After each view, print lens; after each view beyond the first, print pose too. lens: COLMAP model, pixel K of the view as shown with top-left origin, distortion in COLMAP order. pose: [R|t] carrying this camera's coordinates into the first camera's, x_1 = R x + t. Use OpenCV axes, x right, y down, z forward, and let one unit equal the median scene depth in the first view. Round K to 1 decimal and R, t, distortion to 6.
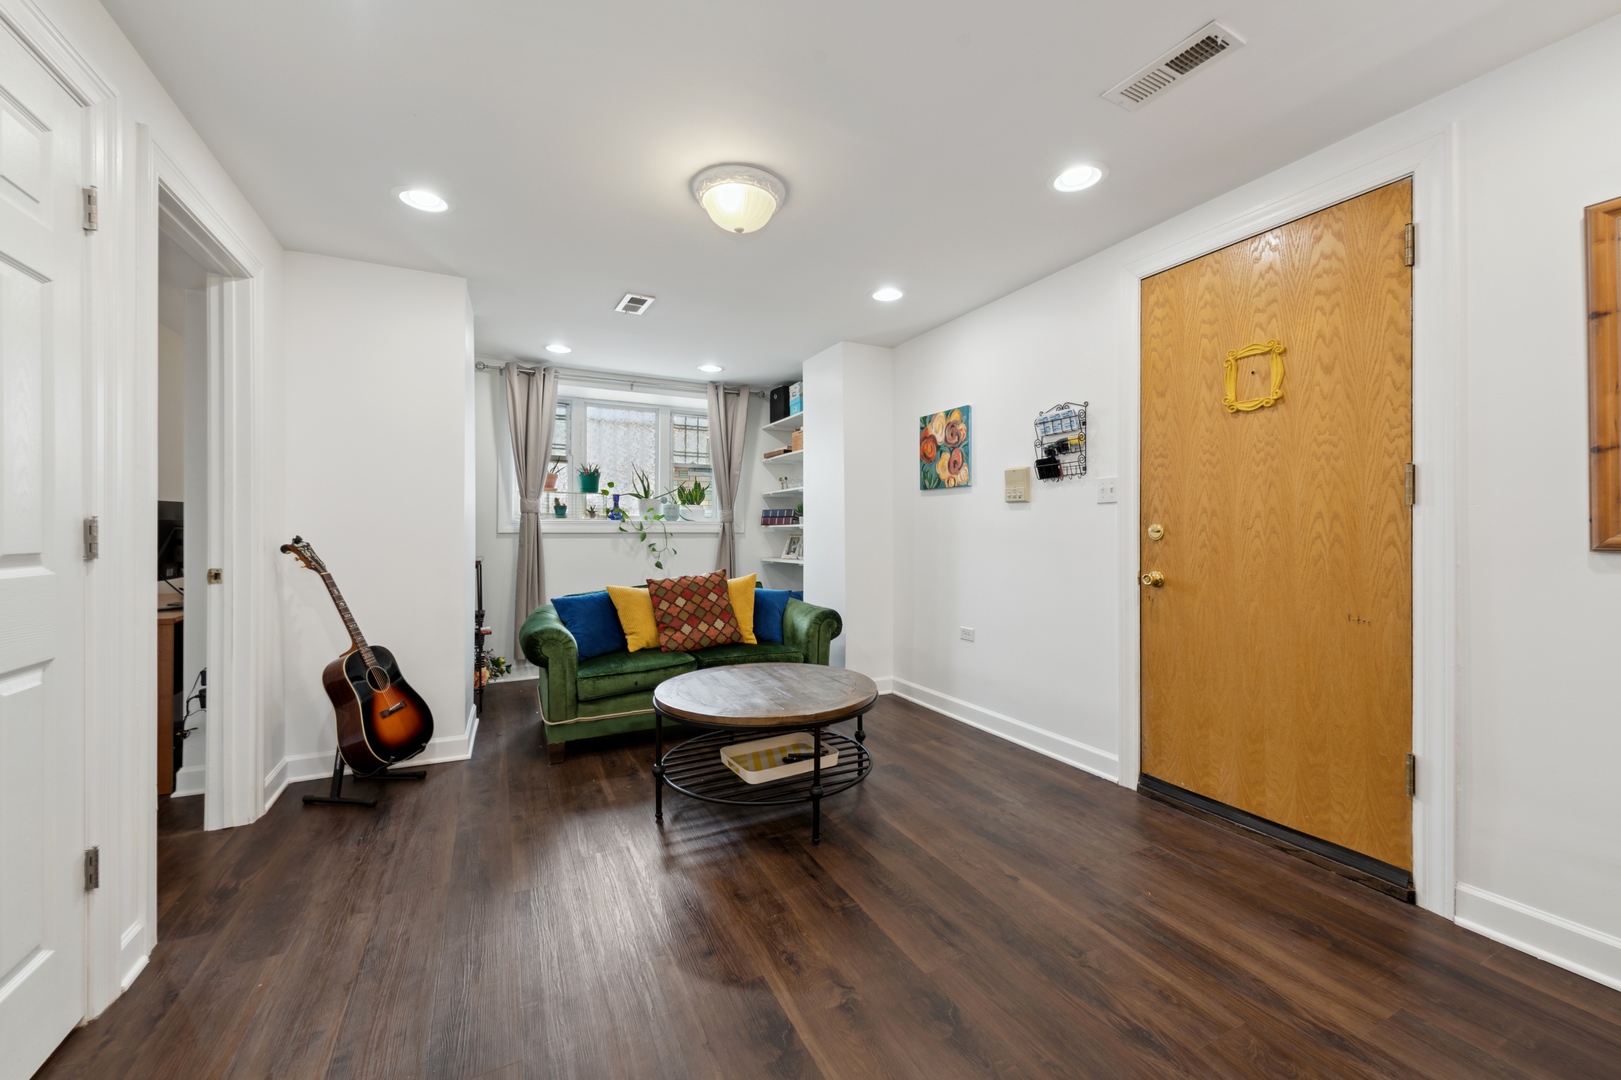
lens RADIAL K [[629.5, 0, 810.5], [0, 629.5, 540.0], [0, 0, 1]] dist [0.000098, -0.000066]
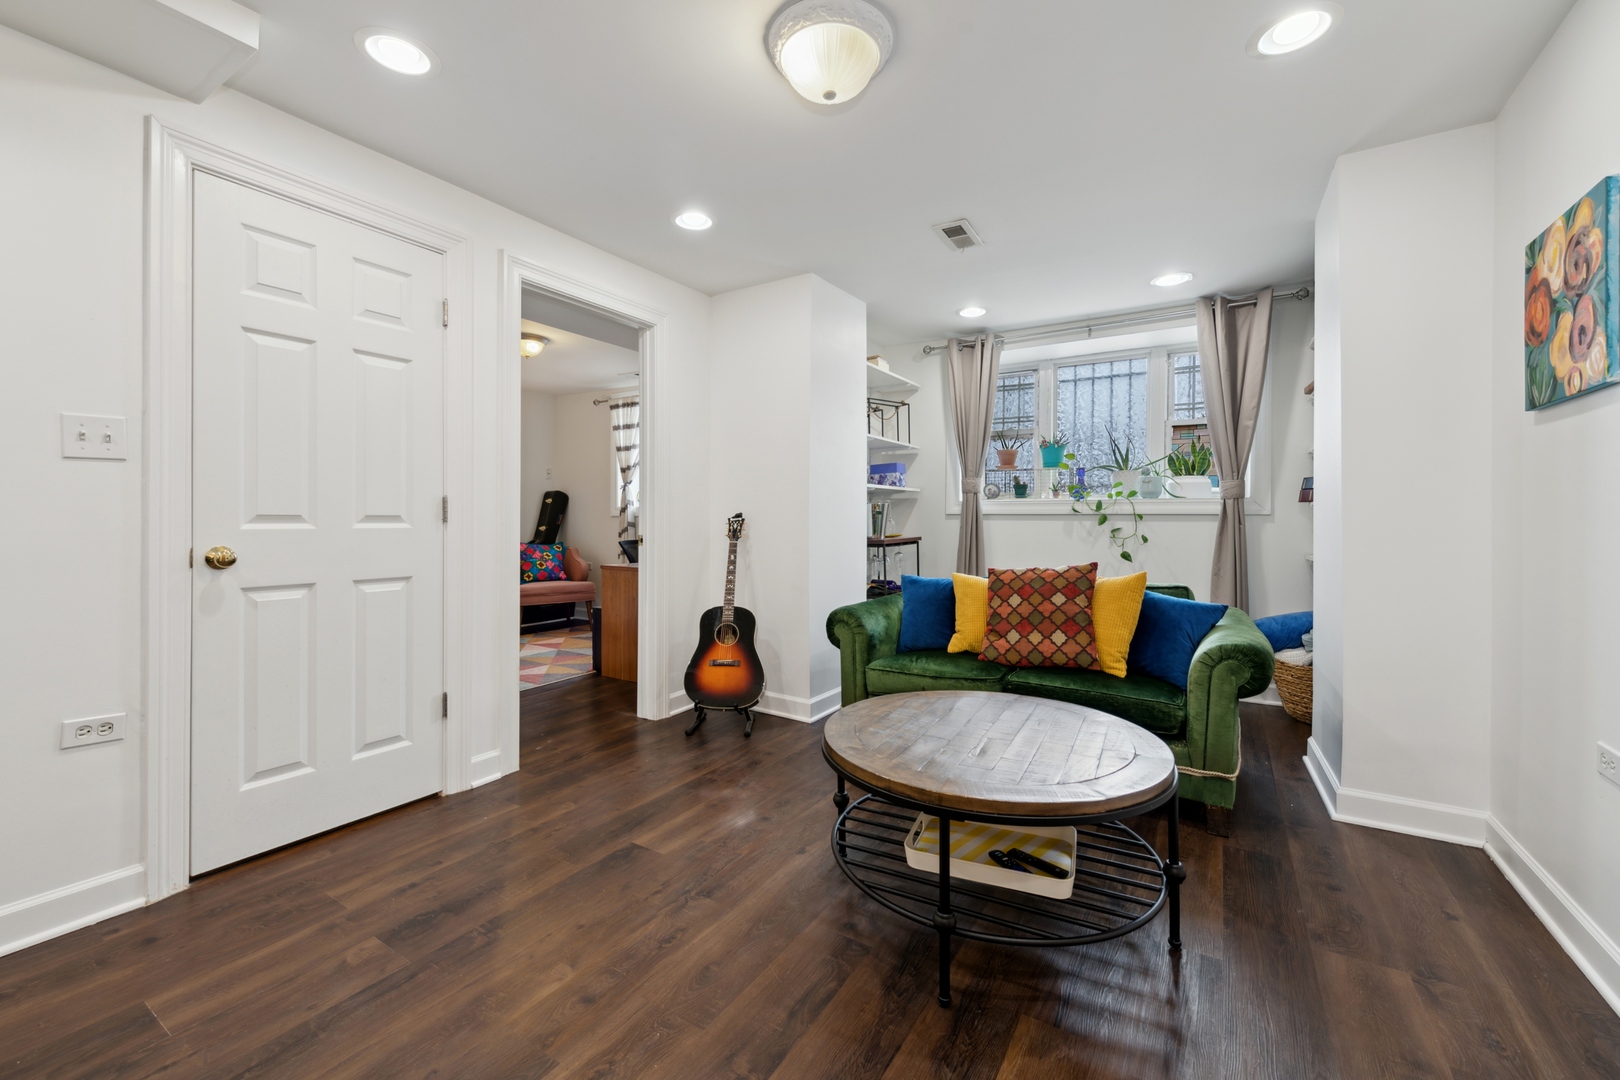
lens RADIAL K [[649.0, 0, 804.0], [0, 649.0, 523.6], [0, 0, 1]] dist [0.000600, -0.000024]
pose [[0.517857, 0.008830, -0.855421, 0.427640], [-0.016339, 0.999866, 0.000429, 0.010828], [0.855311, 0.013755, 0.517932, 0.468606]]
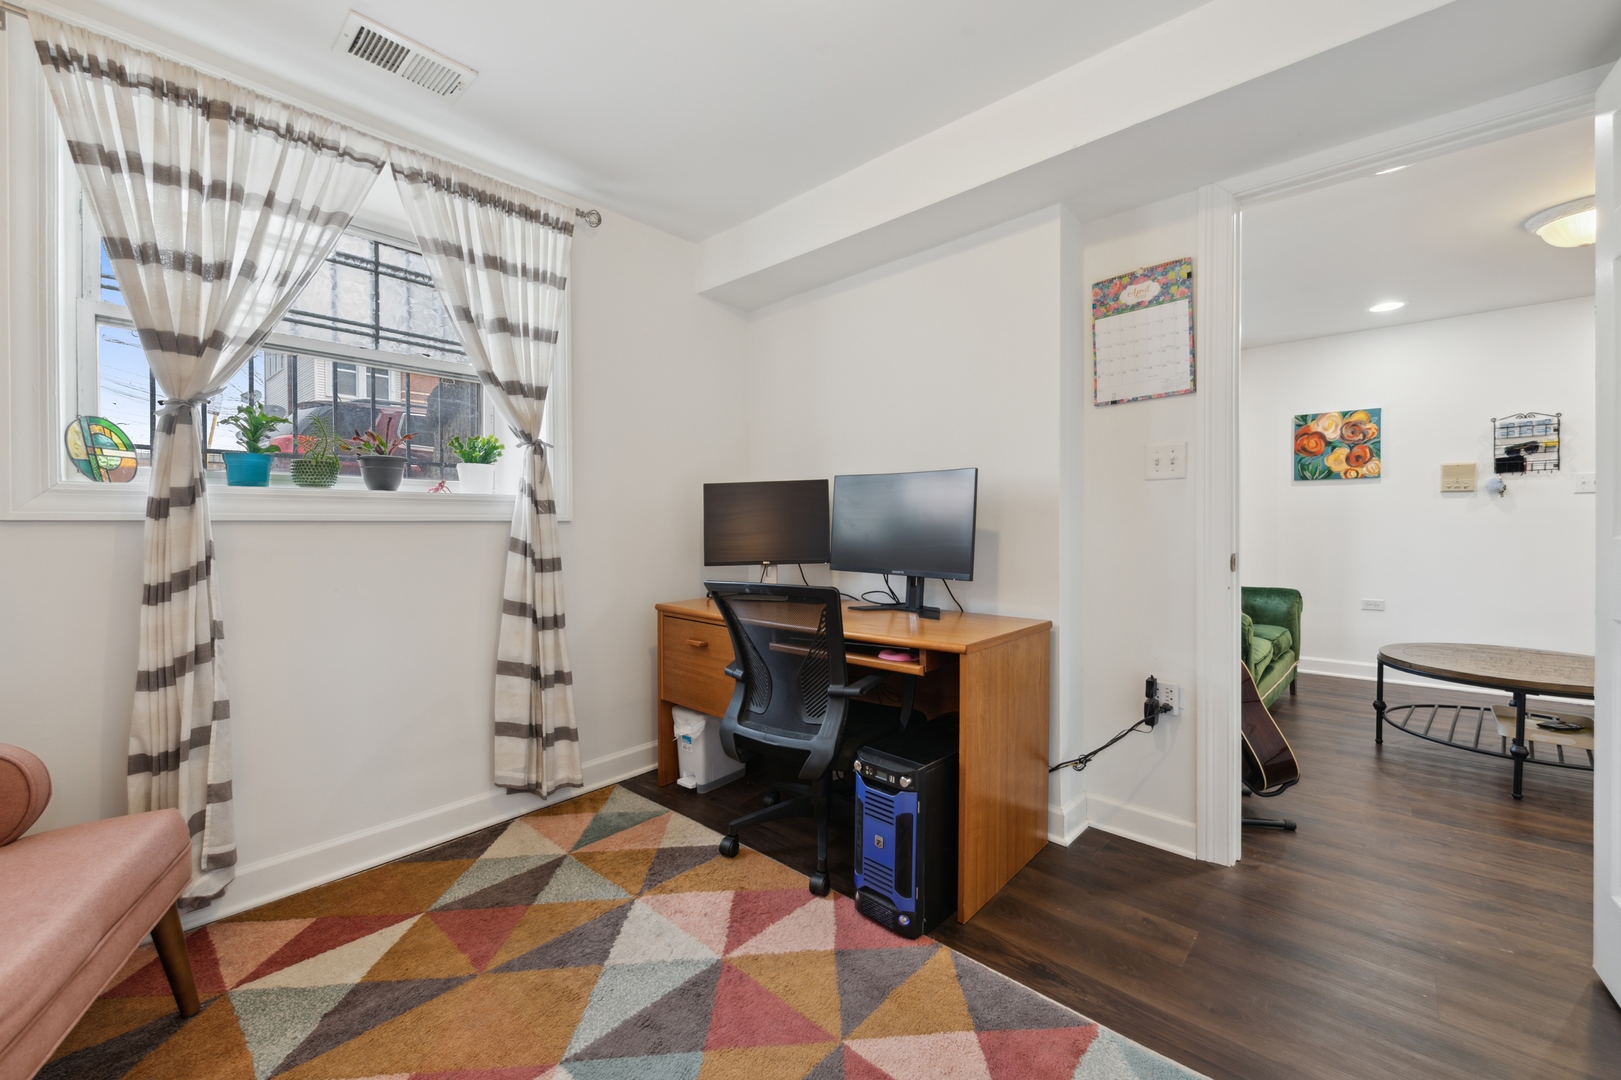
lens RADIAL K [[656.9, 0, 803.4], [0, 656.9, 532.2], [0, 0, 1]] dist [-0.001523, -0.000308]
pose [[0.928170, -0.007042, 0.372089, -1.512508], [0.009686, 0.999939, -0.005238, 0.014649], [-0.372030, 0.008466, 0.928182, 0.343249]]
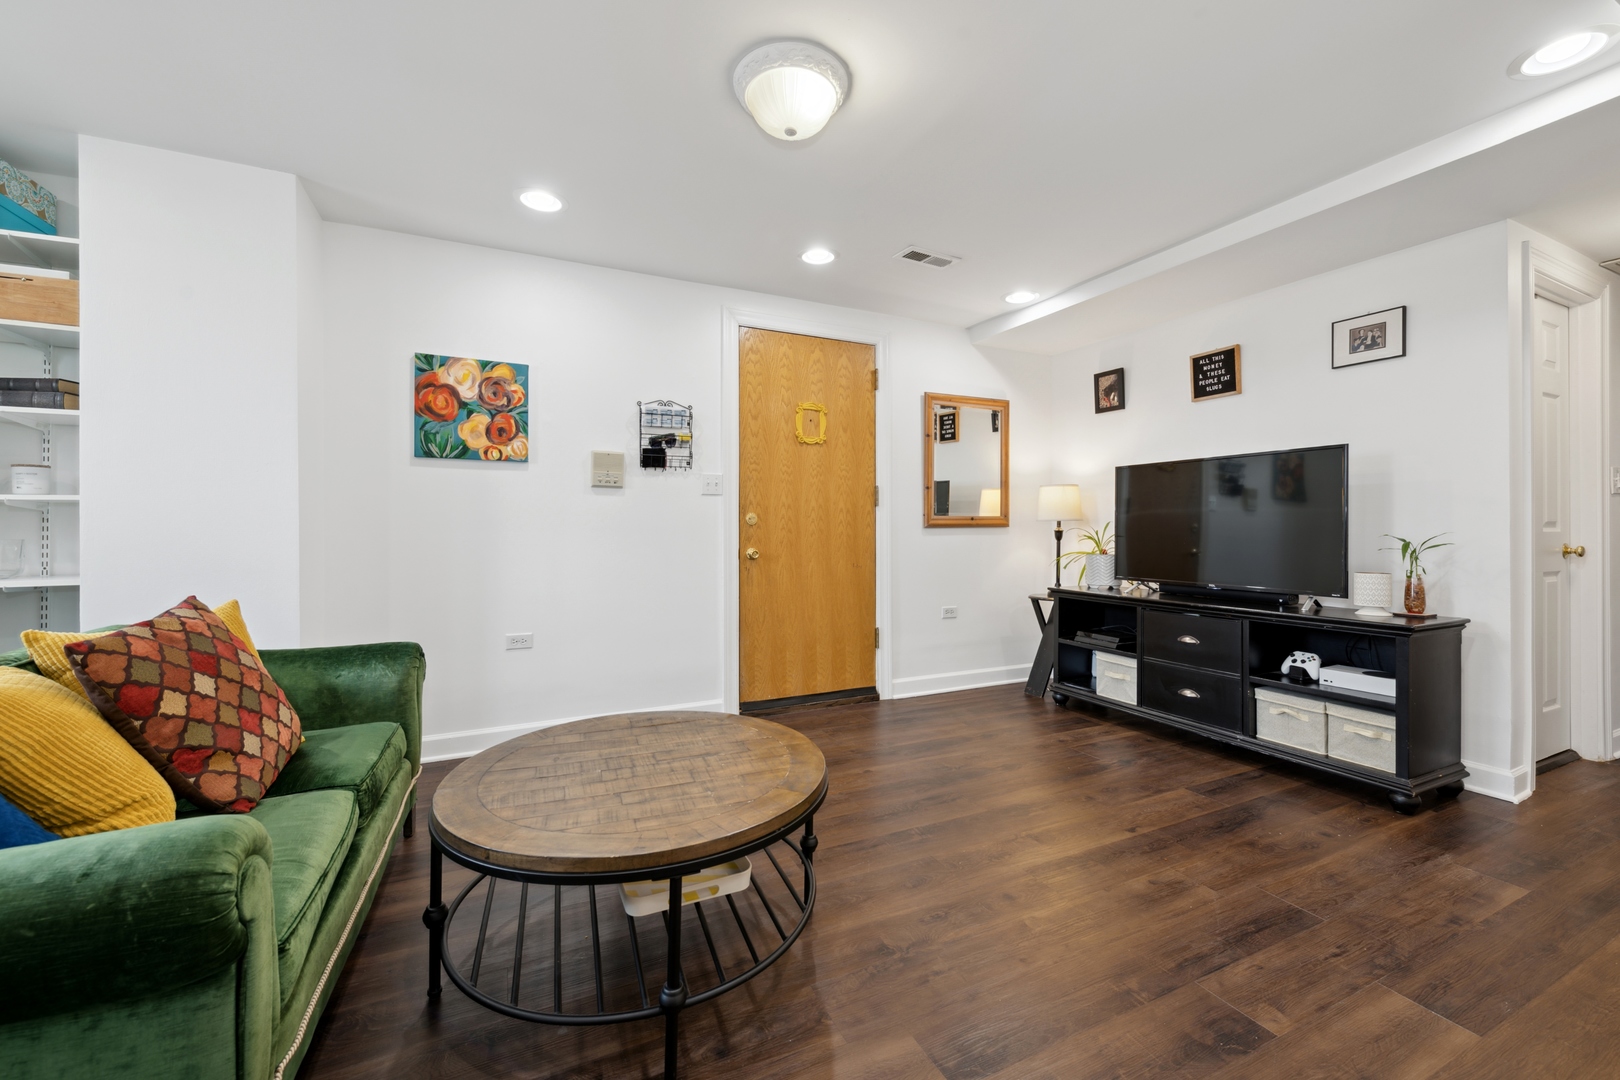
lens RADIAL K [[642.9, 0, 809.5], [0, 642.9, 532.4], [0, 0, 1]] dist [-0.000369, -0.000119]
pose [[0.014967, -0.005191, 0.999875, -0.752760], [0.014549, 0.999882, 0.004973, 0.010490], [-0.999782, 0.014473, 0.015040, 0.780822]]
